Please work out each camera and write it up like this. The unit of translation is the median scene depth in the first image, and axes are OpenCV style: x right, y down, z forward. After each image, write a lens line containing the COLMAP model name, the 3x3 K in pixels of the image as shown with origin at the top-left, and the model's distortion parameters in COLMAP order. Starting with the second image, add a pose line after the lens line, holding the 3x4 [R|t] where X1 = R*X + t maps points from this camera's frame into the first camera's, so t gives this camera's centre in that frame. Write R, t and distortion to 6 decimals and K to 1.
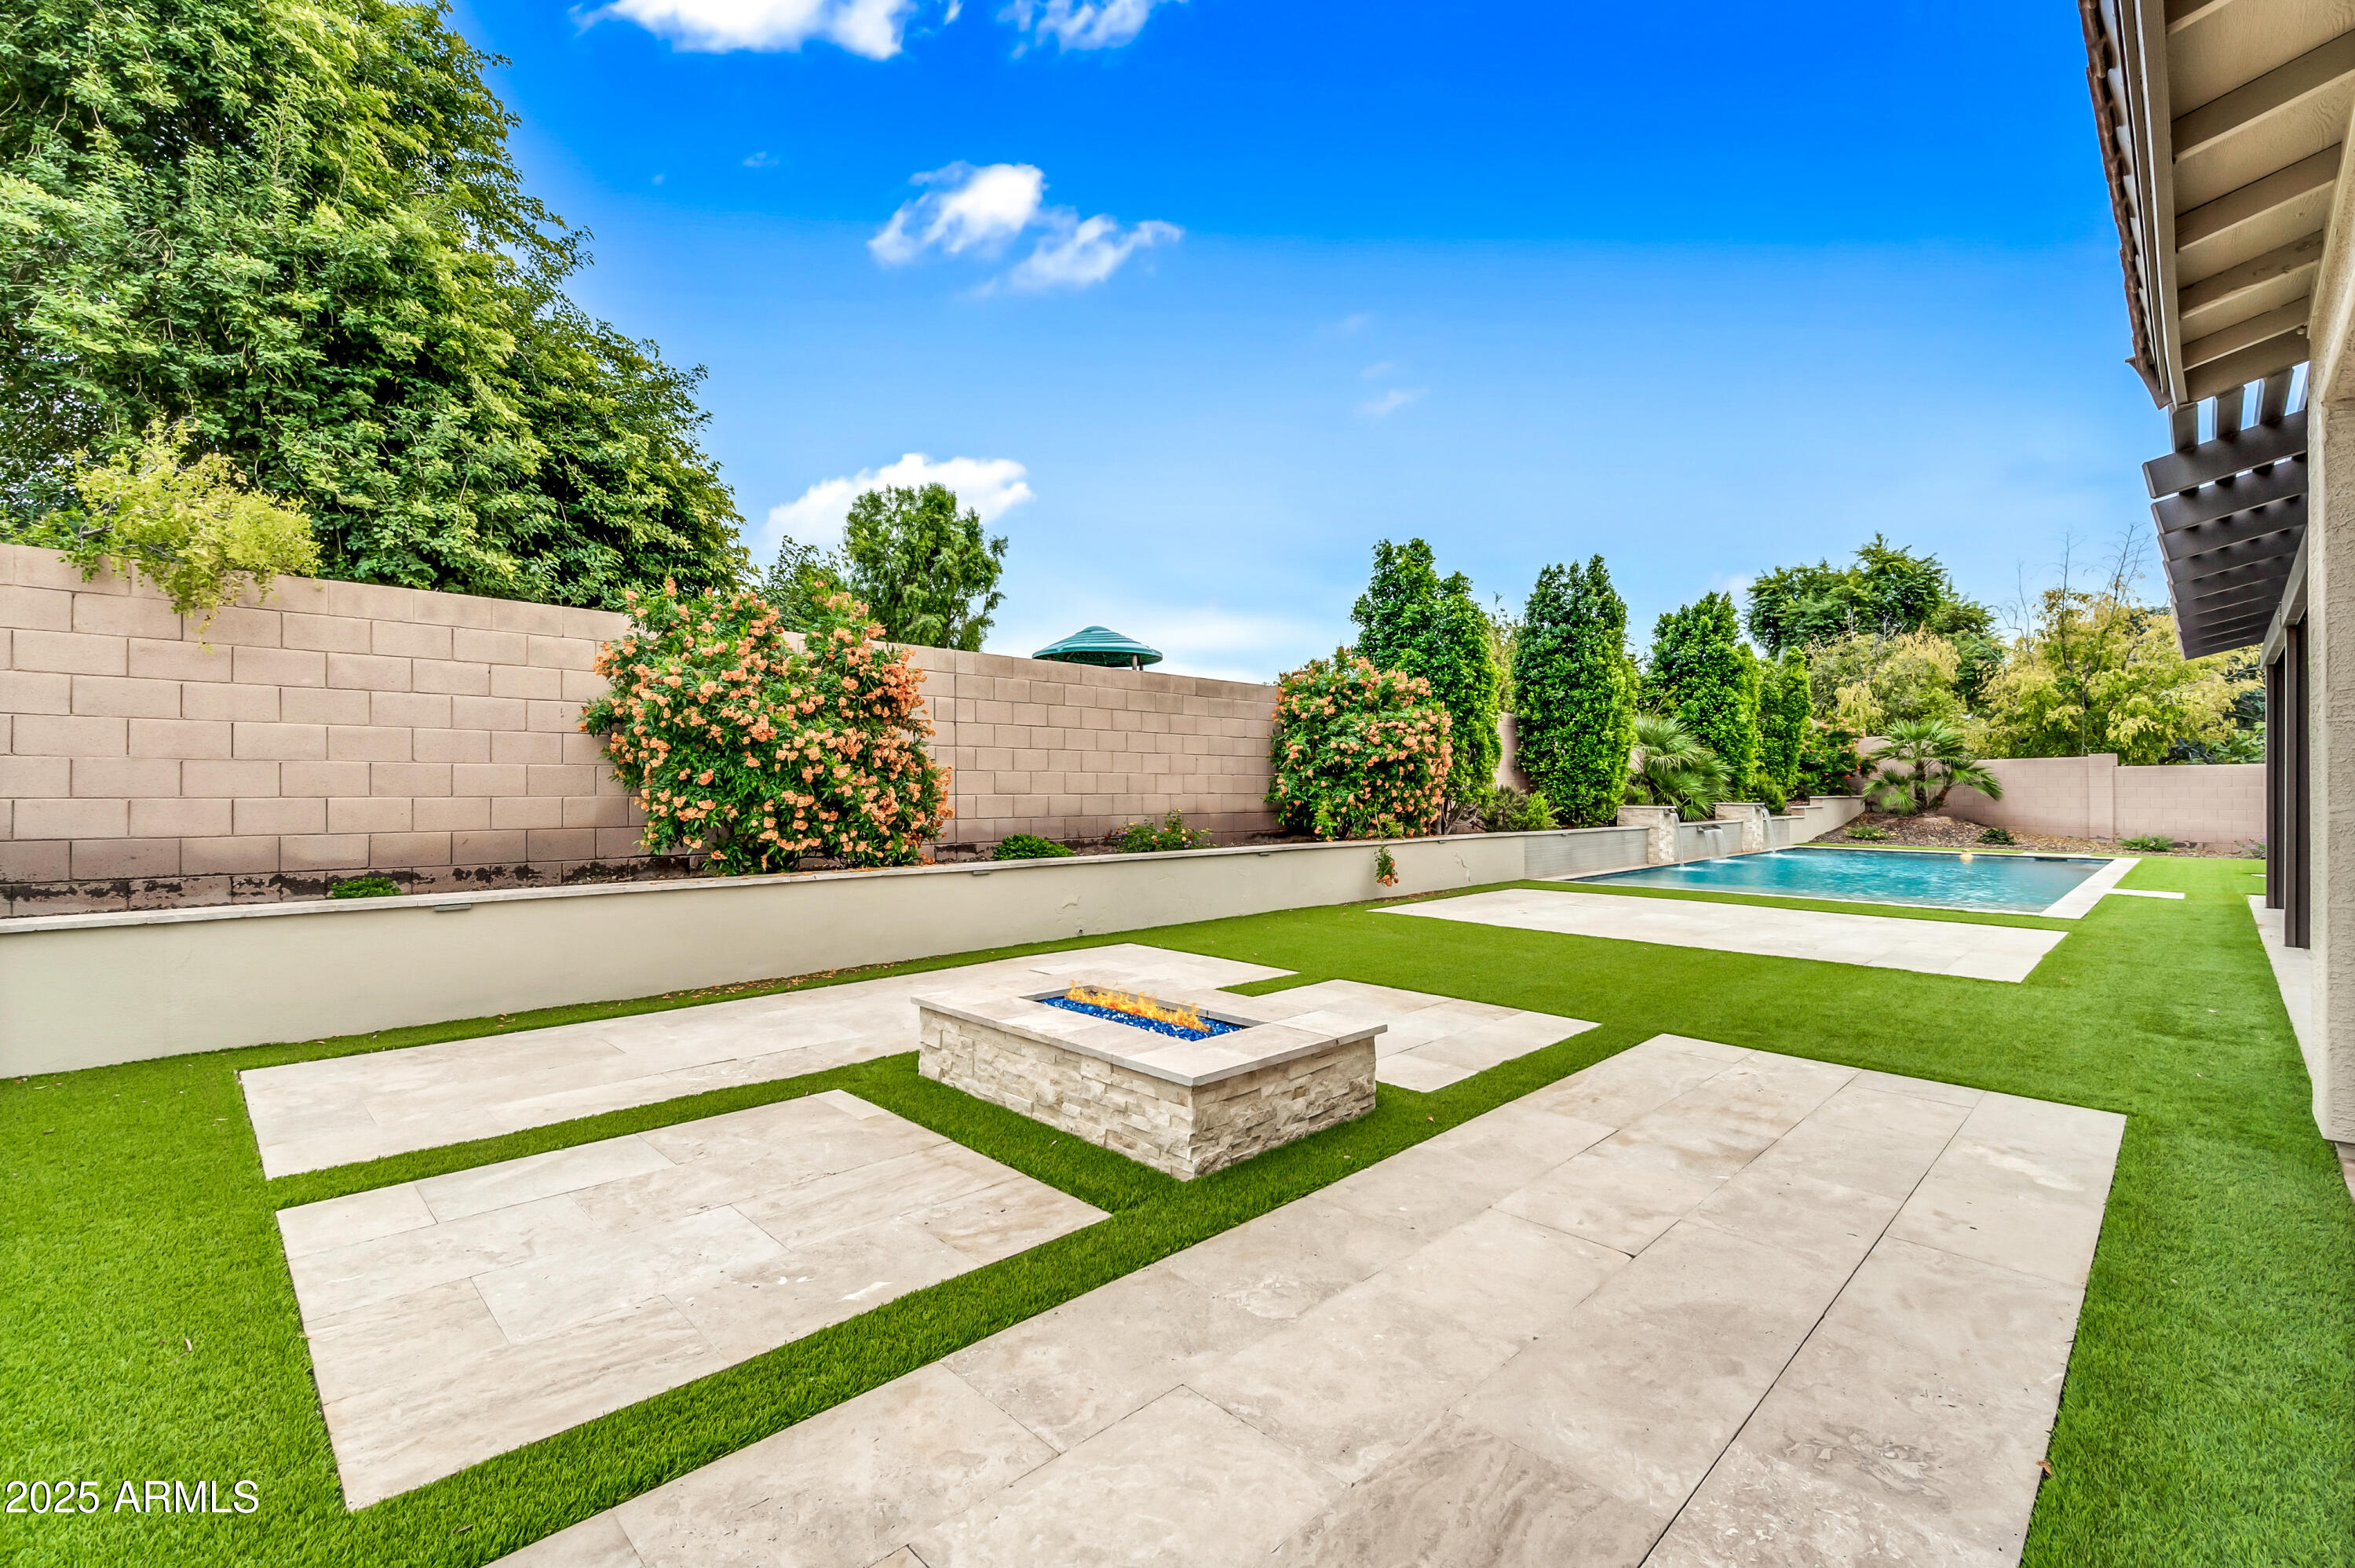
lens RADIAL K [[1021.8, 0, 1172.8], [0, 1021.8, 785.1], [0, 0, 1]] dist [0.000238, 0.000095]
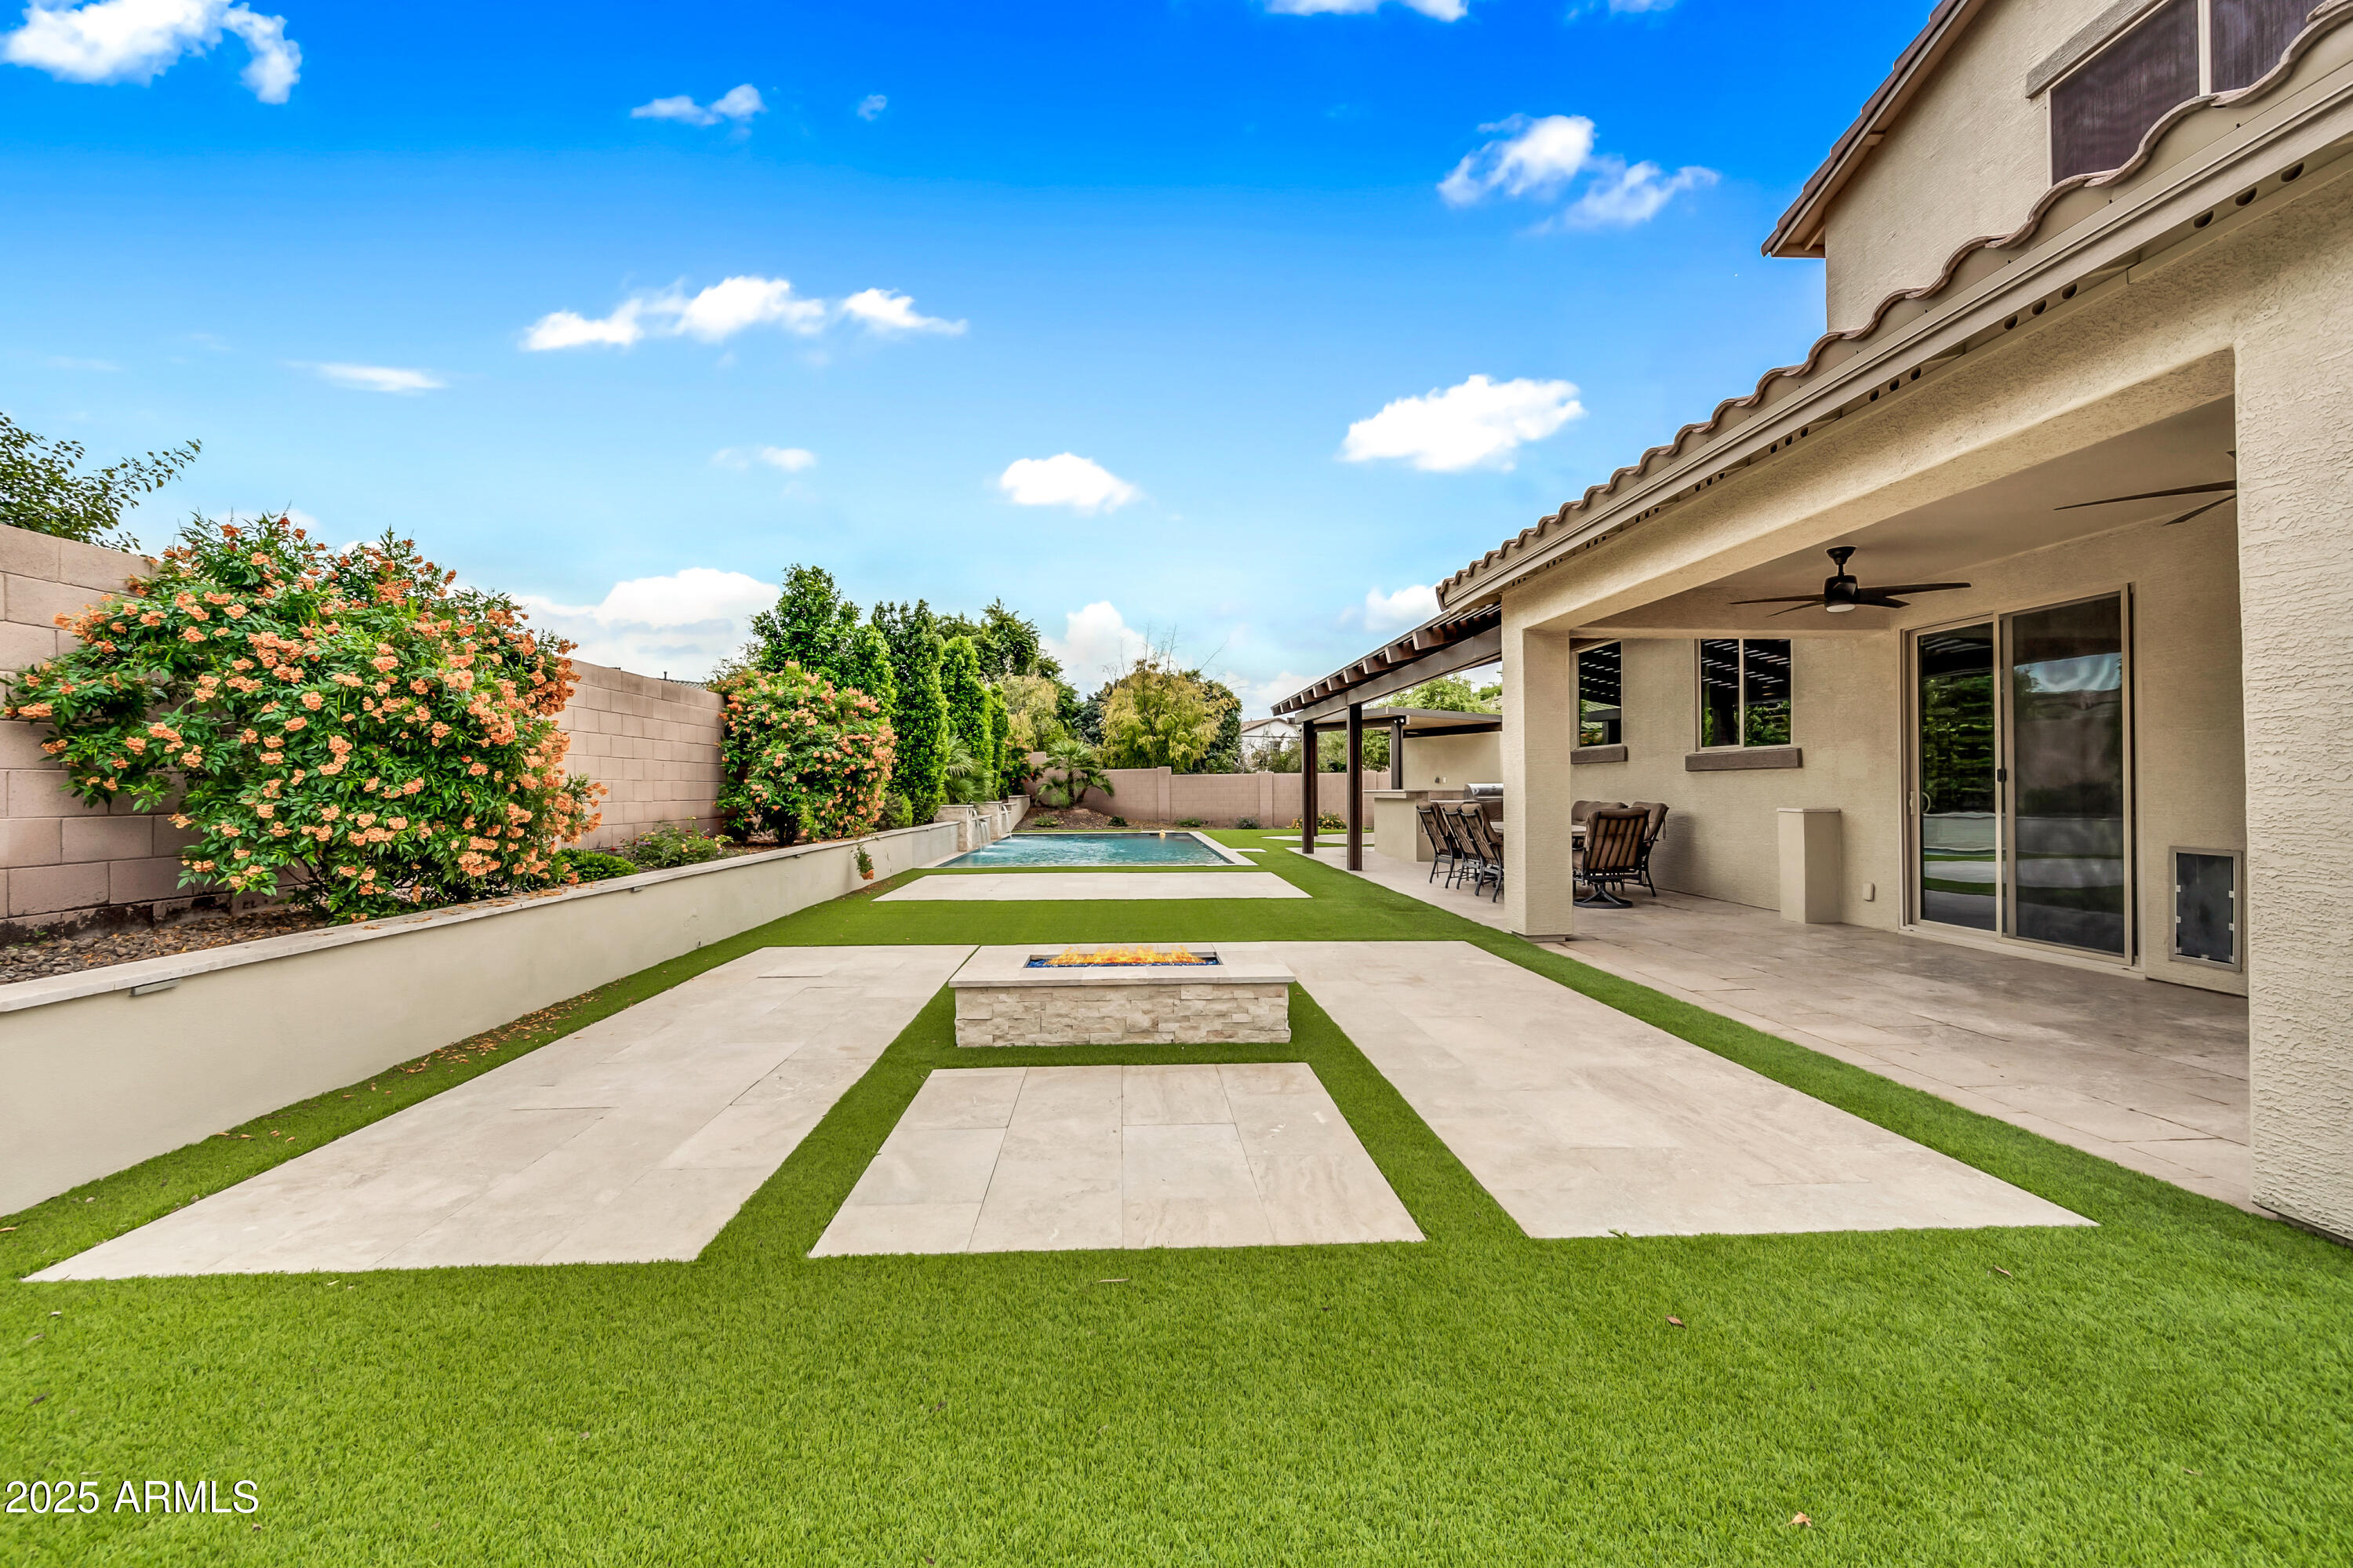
lens RADIAL K [[944.3, 0, 1174.0], [0, 944.3, 783.4], [0, 0, 1]] dist [-0.000395, 0.000655]
pose [[0.662685, -0.002036, 0.748896, -0.189867], [0.005443, 0.999983, -0.002098, -0.002053], [-0.748879, 0.005467, 0.662685, 0.025093]]
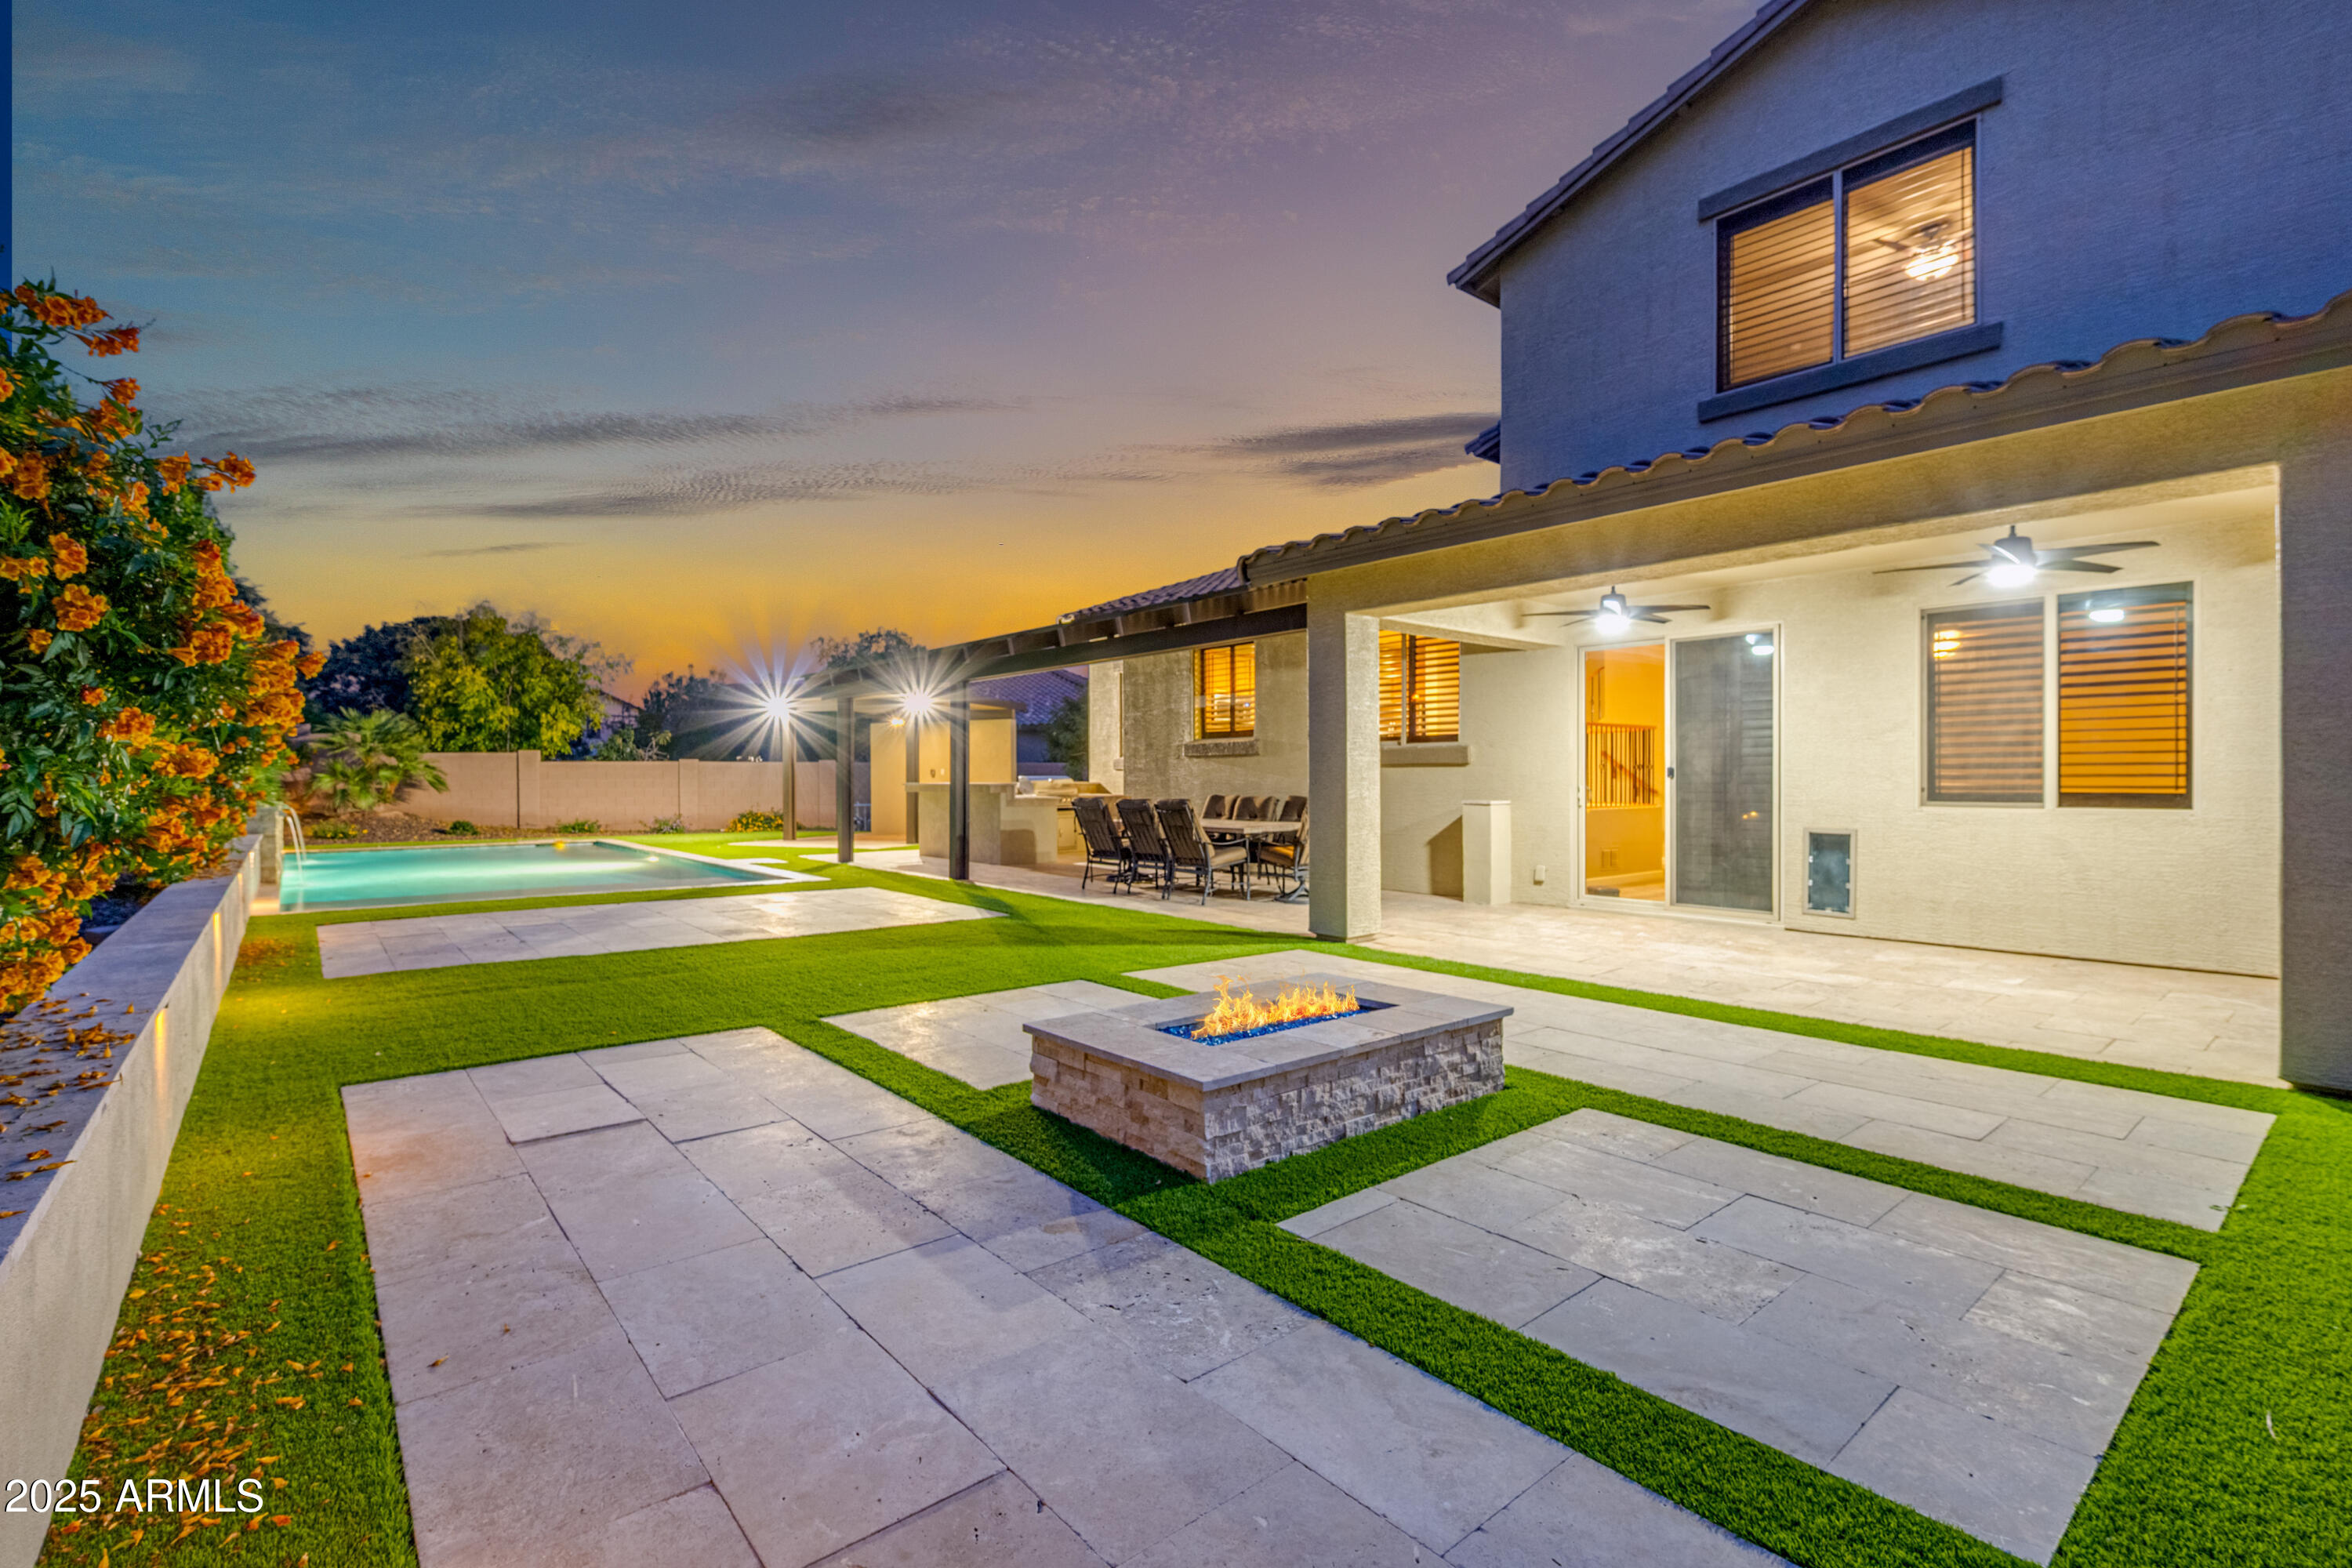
lens RADIAL K [[1058.6, 0, 1177.5], [0, 1058.6, 787.0], [0, 0, 1]] dist [-0.001169, -0.000322]
pose [[0.083918, -0.009888, 0.996424, -0.217646], [0.000223, 0.999951, 0.009905, -0.002307], [-0.996473, -0.000609, 0.083916, 0.207274]]
